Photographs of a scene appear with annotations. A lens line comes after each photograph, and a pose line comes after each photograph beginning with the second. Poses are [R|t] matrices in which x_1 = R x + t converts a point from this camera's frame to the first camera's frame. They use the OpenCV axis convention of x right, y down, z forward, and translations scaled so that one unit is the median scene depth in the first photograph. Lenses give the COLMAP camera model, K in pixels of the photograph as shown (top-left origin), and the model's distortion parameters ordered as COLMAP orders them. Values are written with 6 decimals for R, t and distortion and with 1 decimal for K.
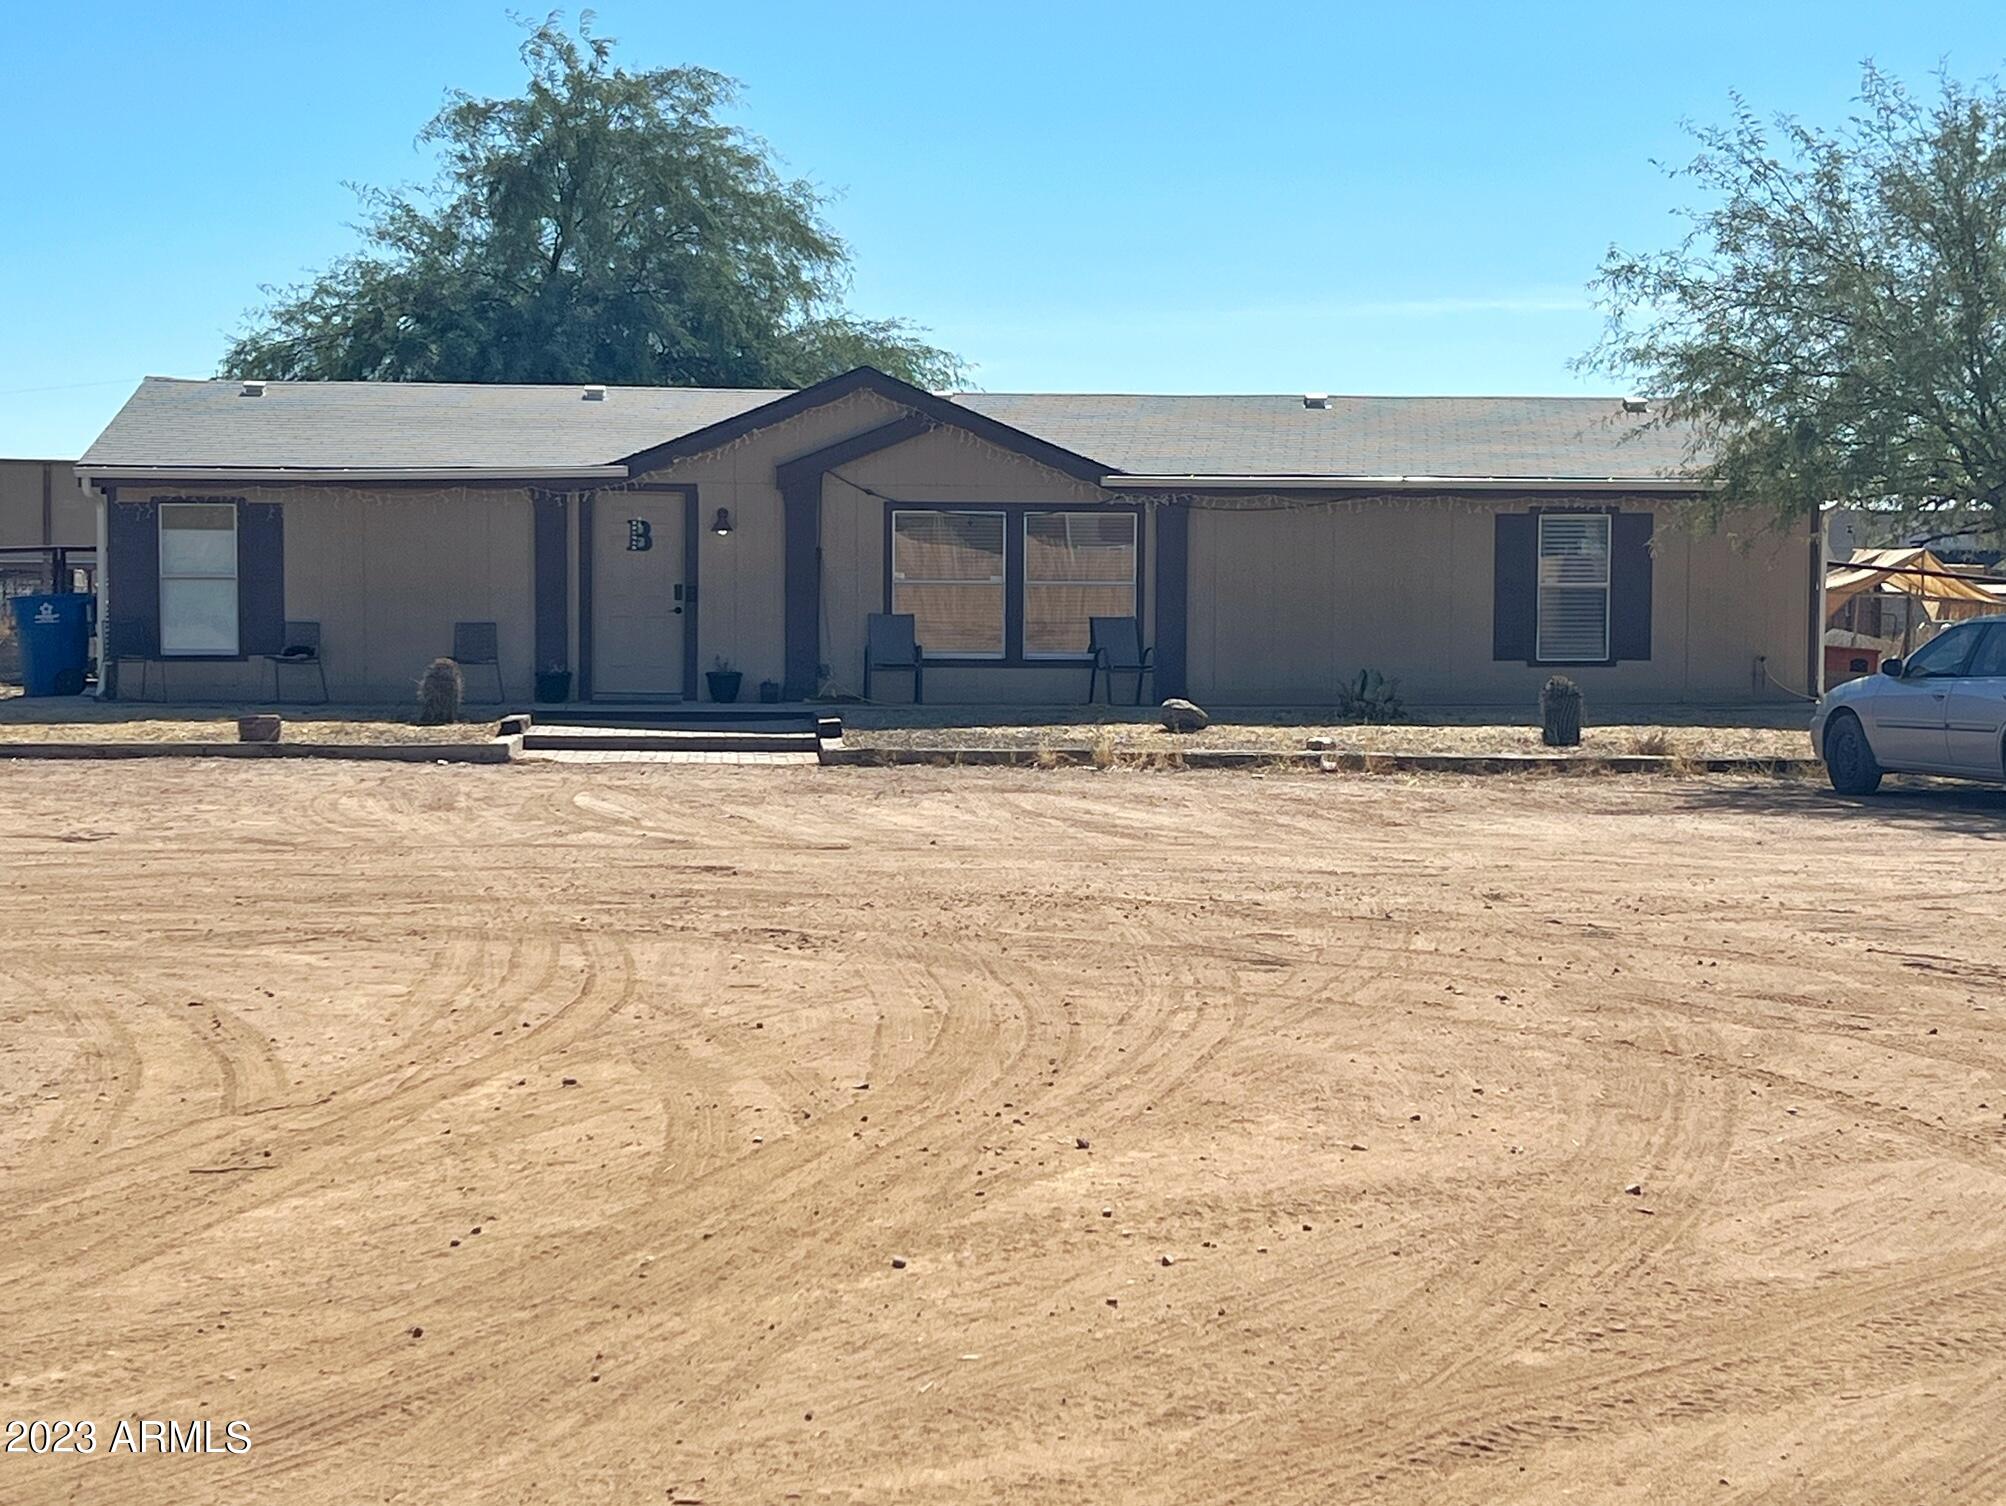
lens RADIAL K [[3501.8, 0, 1003.0], [0, 3501.8, 753.0], [0, 0, 1]] dist [0.051879, -0.008989]
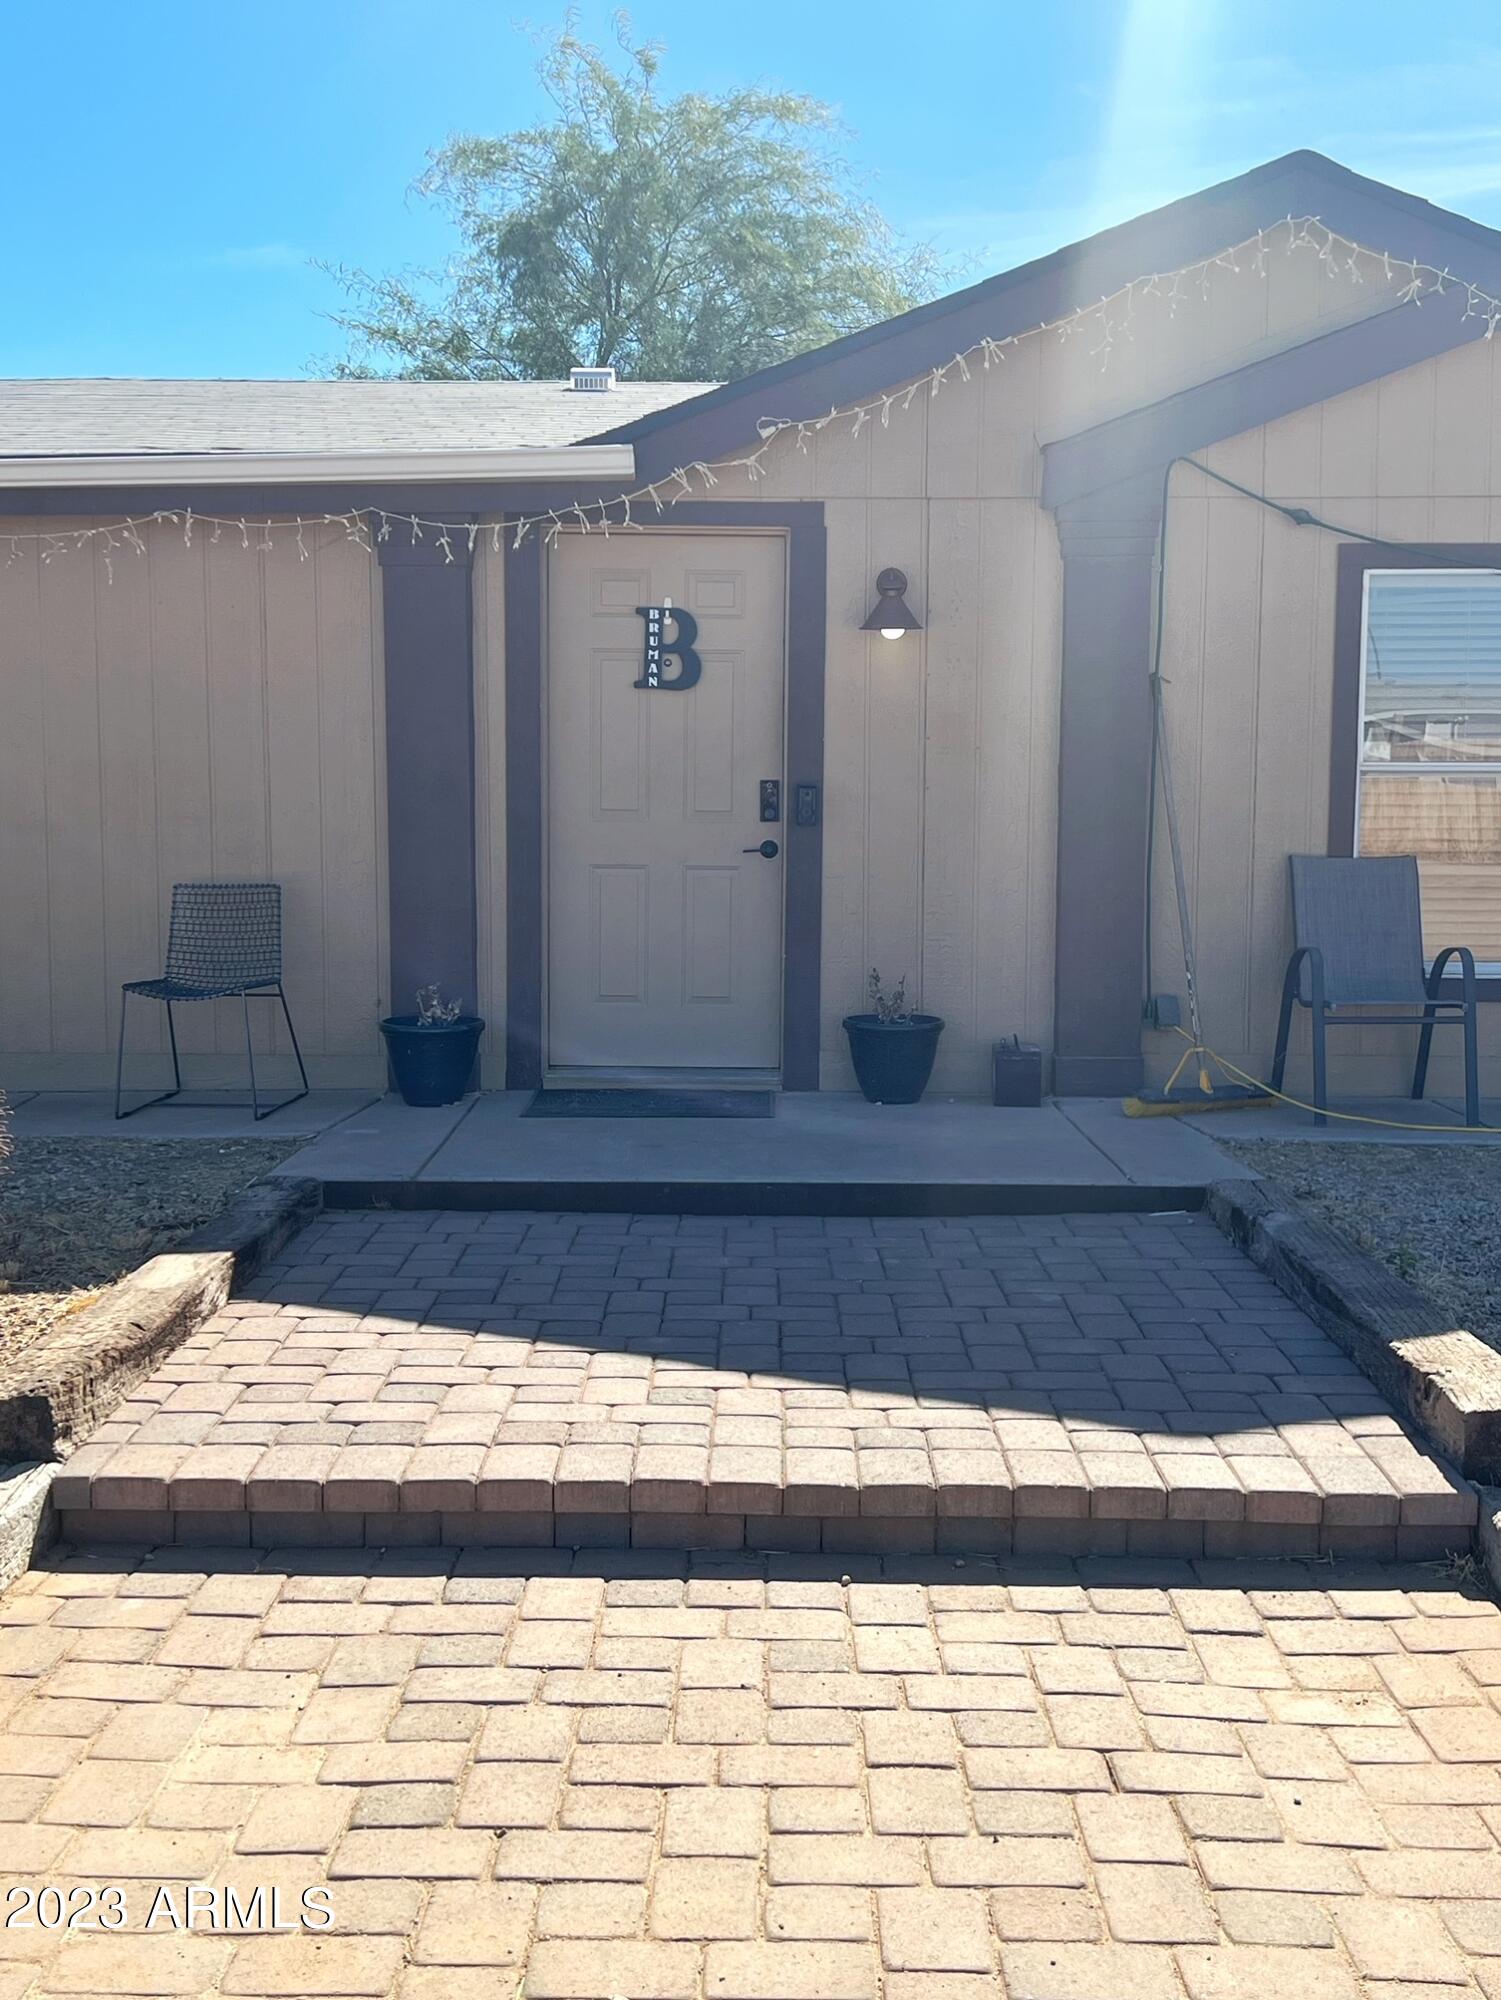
lens RADIAL K [[2341.5, 0, 750.5], [0, 2341.5, 1000.0], [0, 0, 1]] dist [0.174537, -0.004309]
pose [[0.996108, 0.006673, -0.087885, -0.072790], [-0.003760, 0.999439, 0.033270, -0.033056], [0.088058, -0.032810, 0.995575, 0.751511]]
